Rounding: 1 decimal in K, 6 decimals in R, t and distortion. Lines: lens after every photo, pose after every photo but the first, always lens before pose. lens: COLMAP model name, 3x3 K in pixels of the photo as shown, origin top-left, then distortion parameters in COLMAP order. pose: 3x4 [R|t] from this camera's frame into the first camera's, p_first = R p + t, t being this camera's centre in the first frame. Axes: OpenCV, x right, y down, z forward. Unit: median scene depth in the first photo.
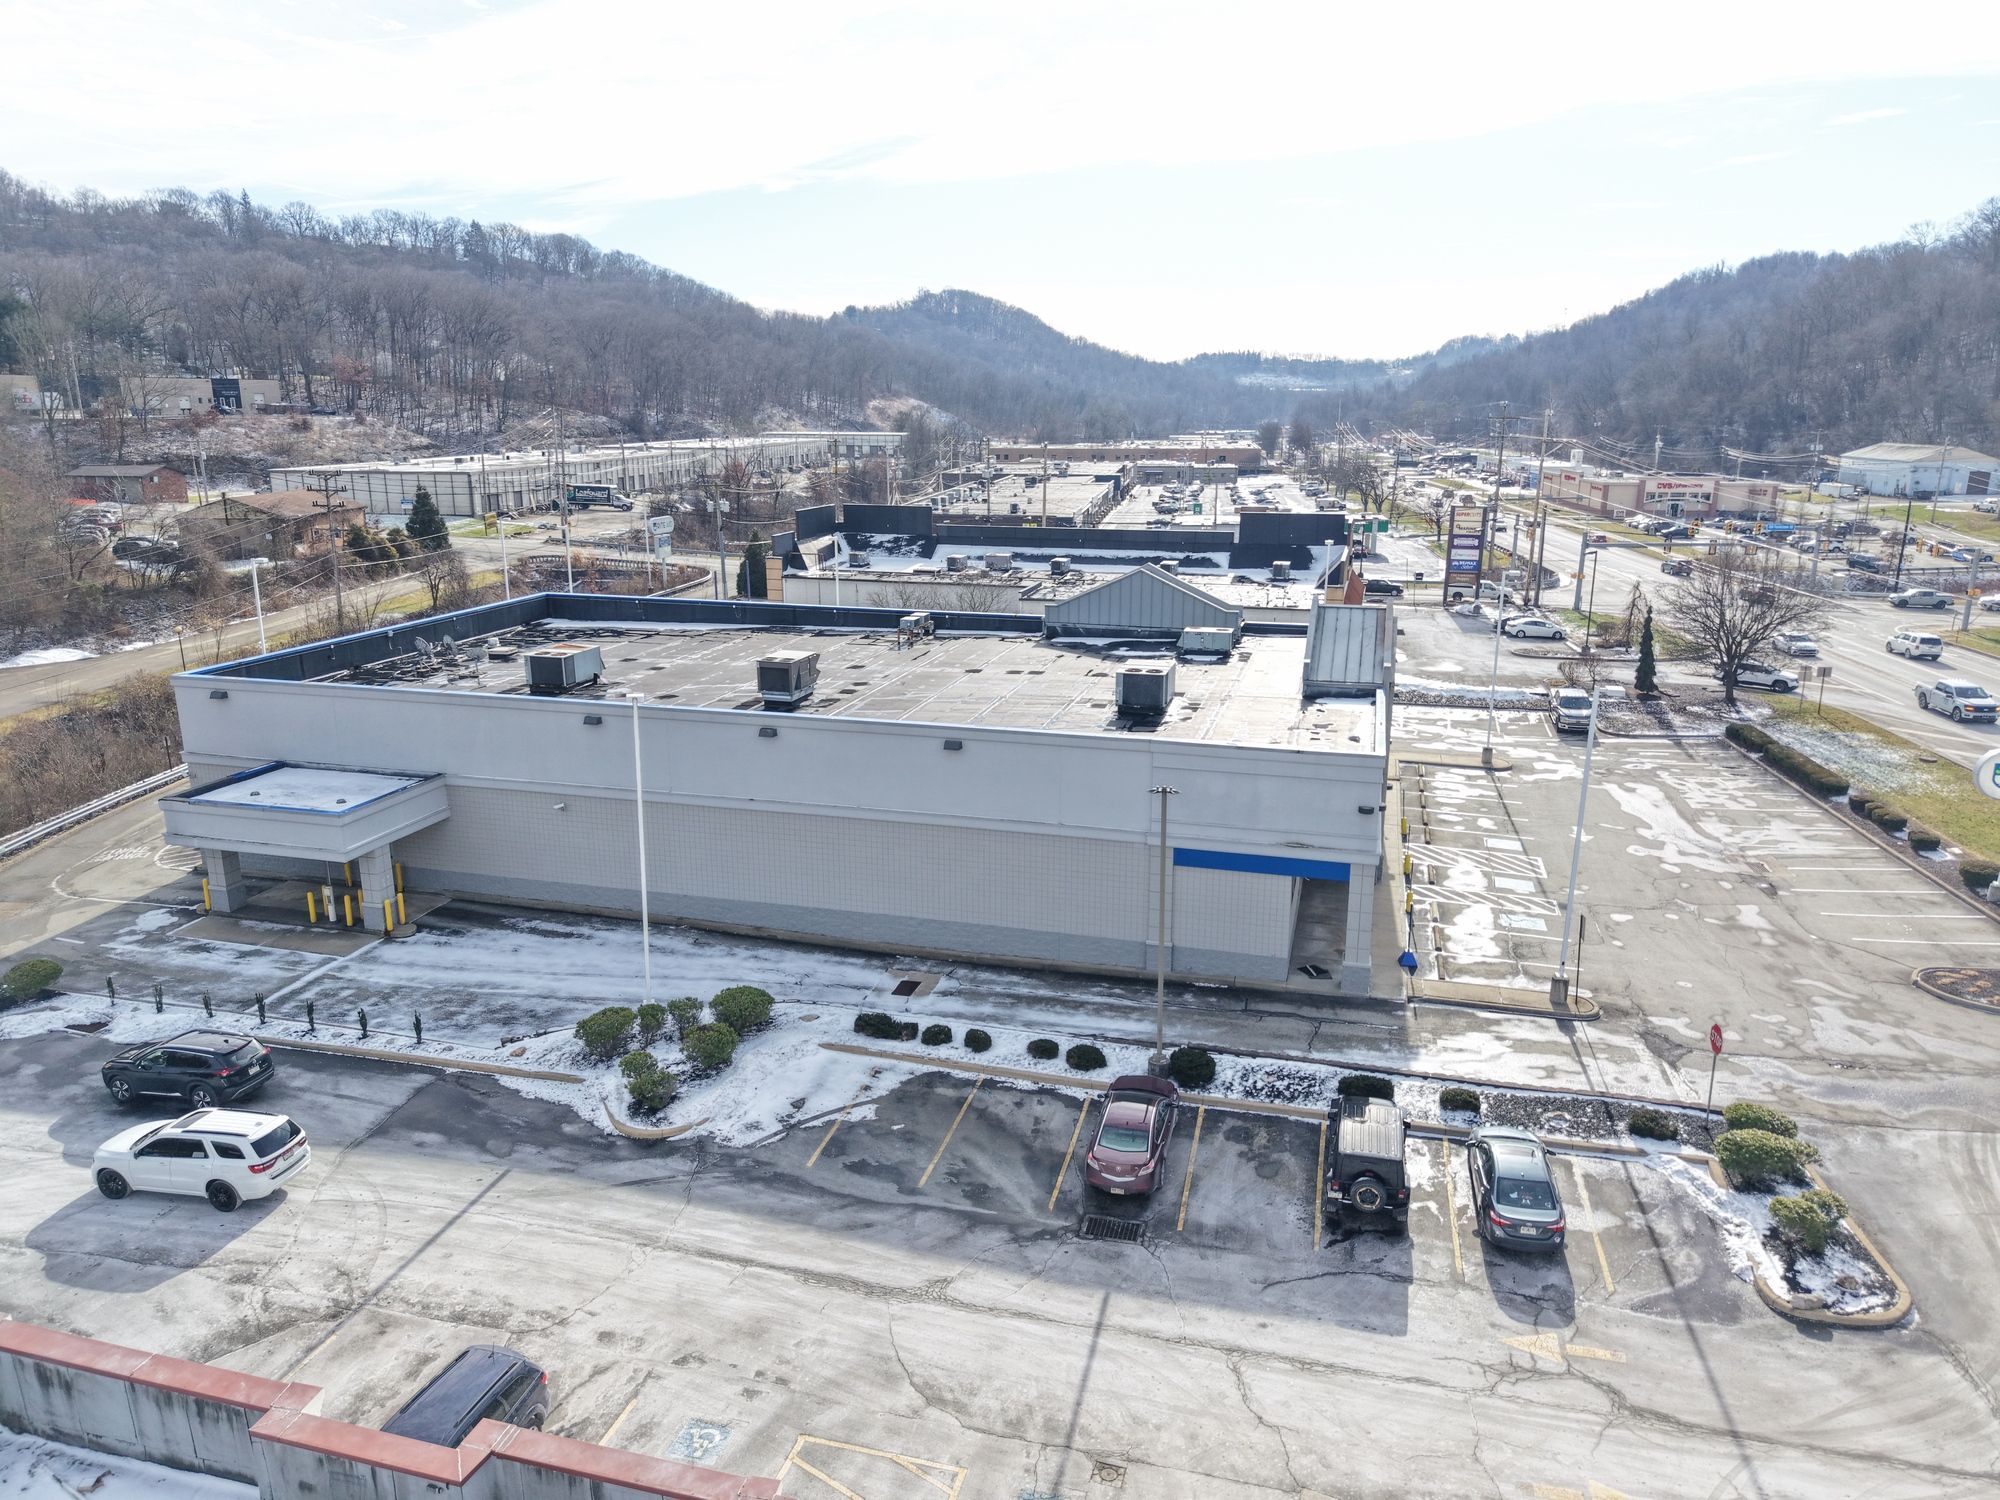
lens RADIAL K [[1338.1, 0, 1006.7], [0, 1338.1, 751.3], [0, 0, 1]] dist [0.015402, -0.013531]
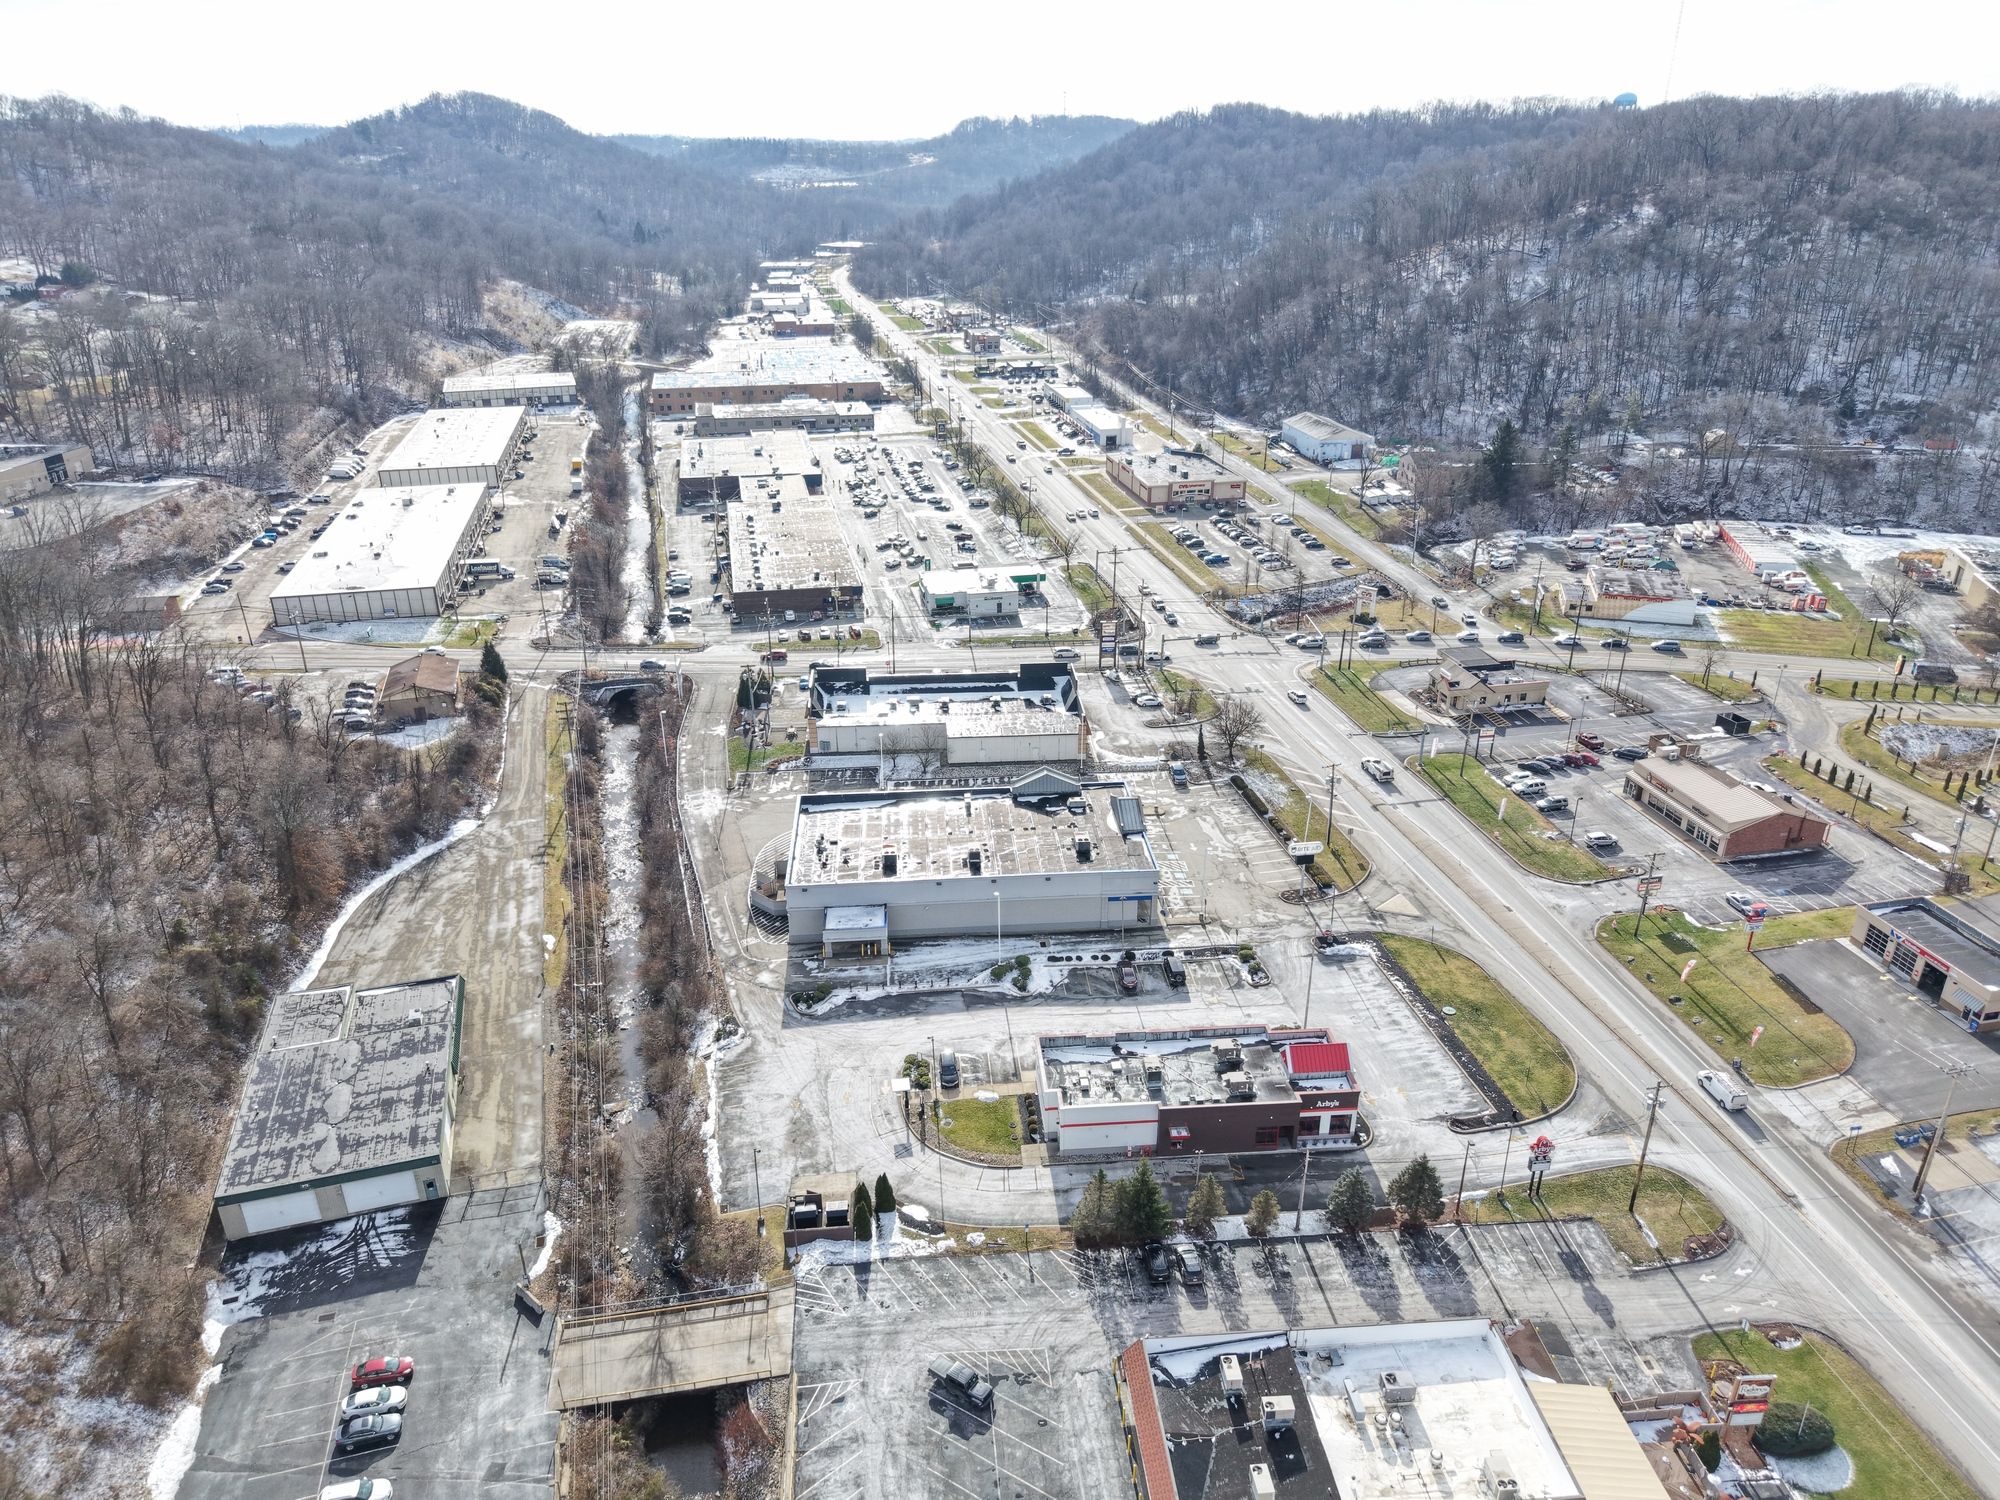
lens RADIAL K [[1340.8, 0, 1007.1], [0, 1340.8, 738.8], [0, 0, 1]] dist [0.073161, -0.131682]
pose [[0.940424, -0.140050, 0.309820, -0.931952], [0.087176, 0.980085, 0.178422, -0.792644], [-0.328637, -0.140783, 0.933904, -1.777634]]
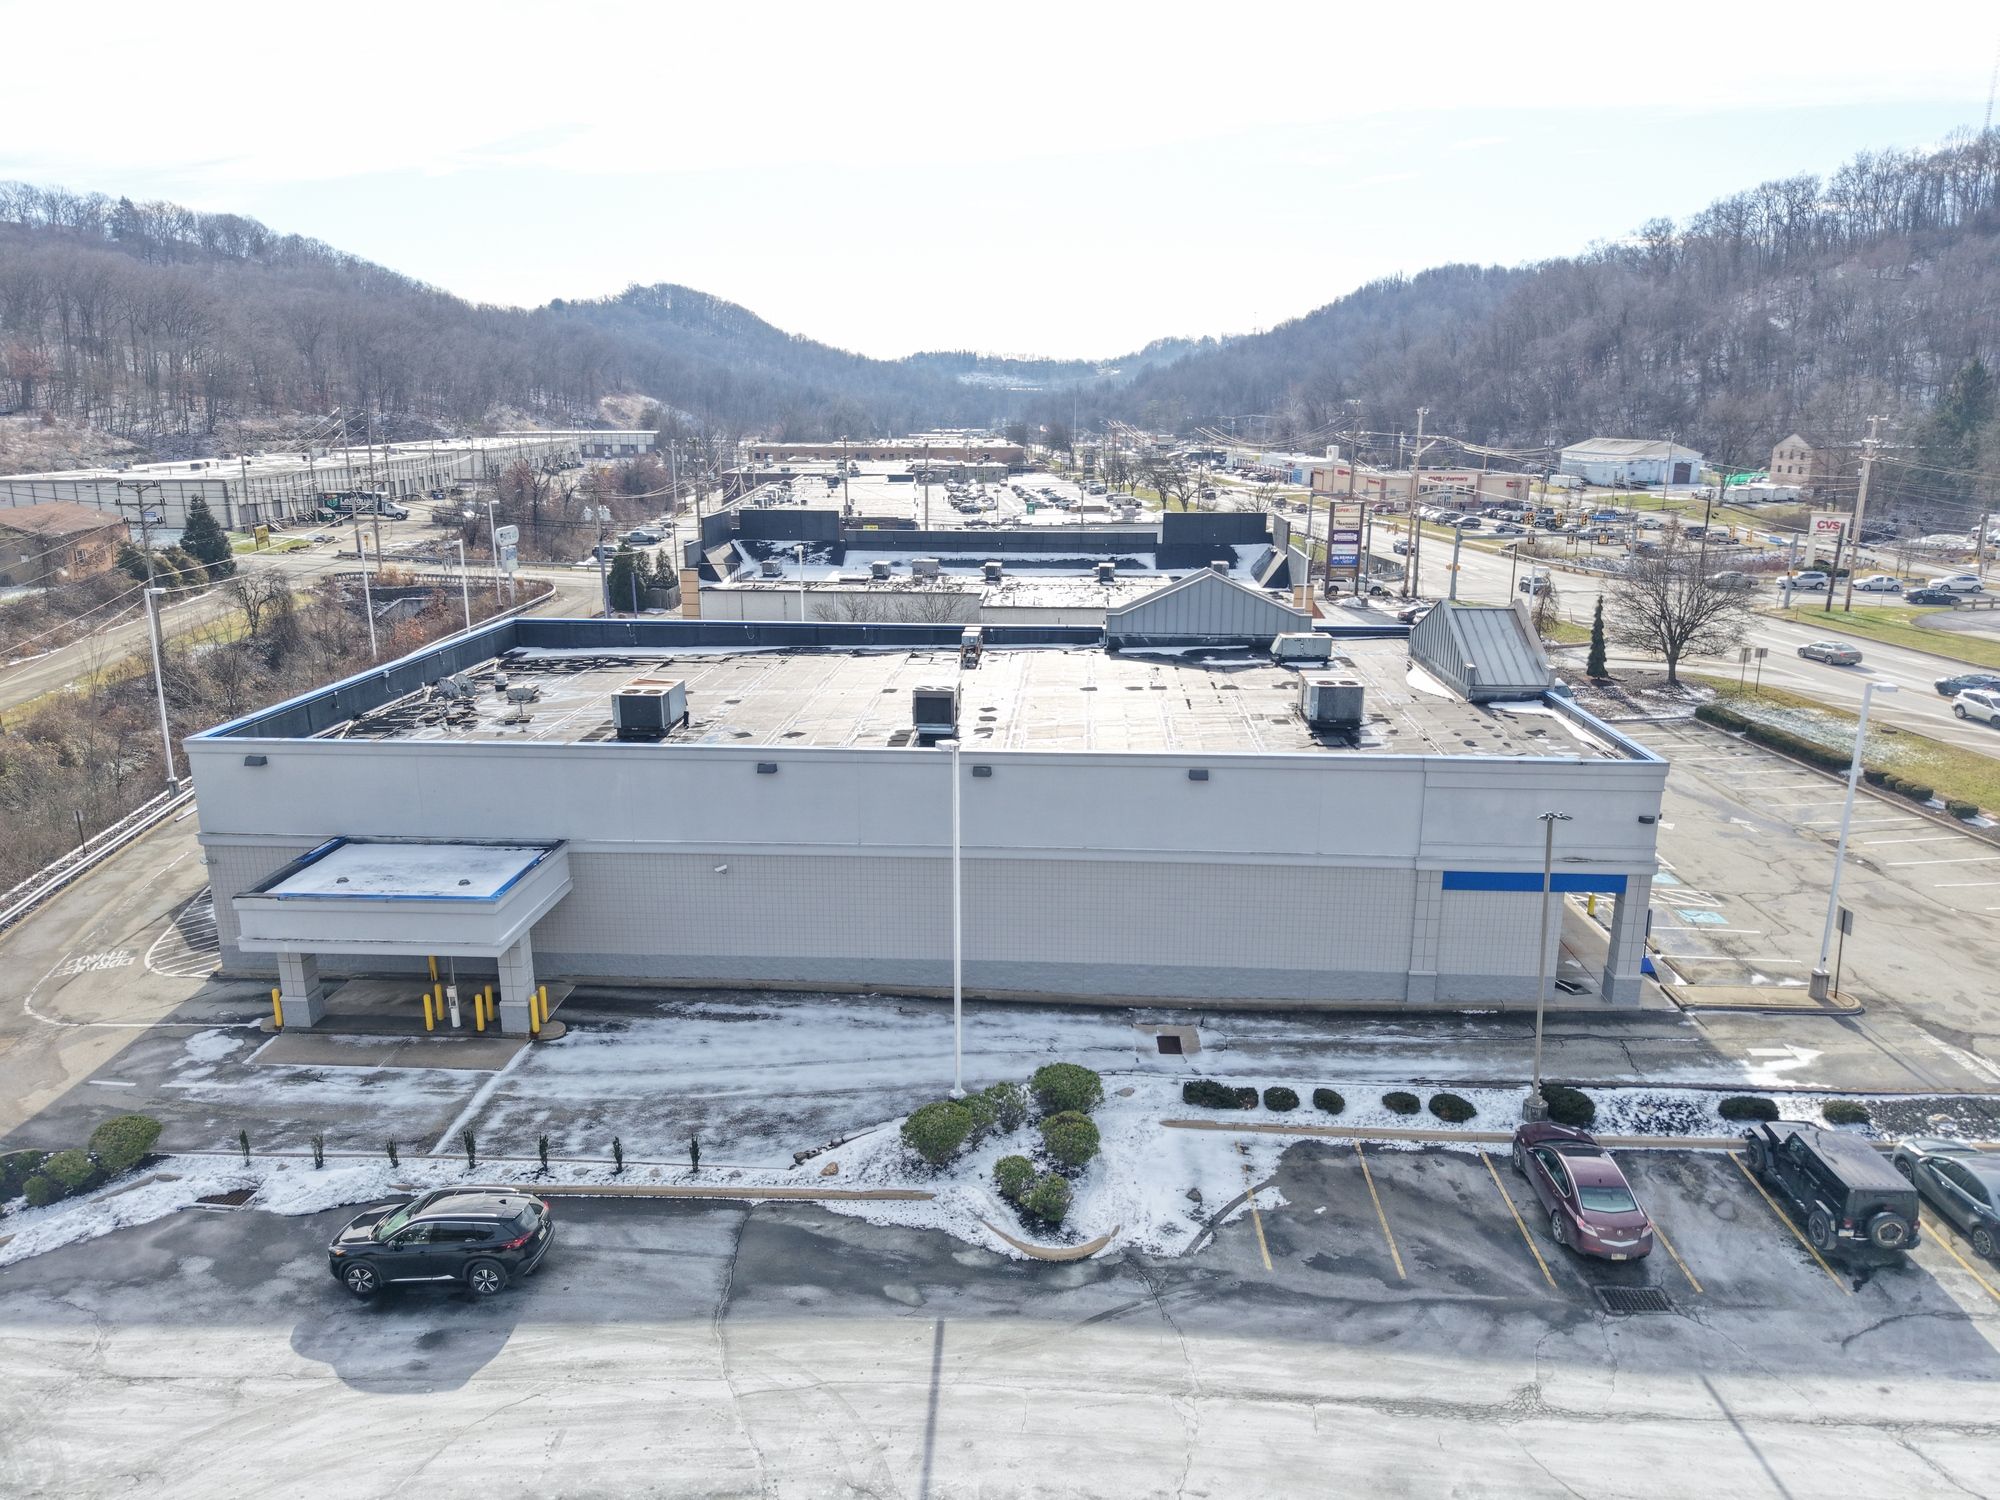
lens RADIAL K [[1338.1, 0, 1006.7], [0, 1338.1, 751.3], [0, 0, 1]] dist [0.015402, -0.013531]
pose [[0.977971, -0.052700, 0.201980, -0.267016], [0.052464, 0.998602, 0.006523, -0.025539], [-0.202041, 0.004218, 0.979368, 0.095214]]
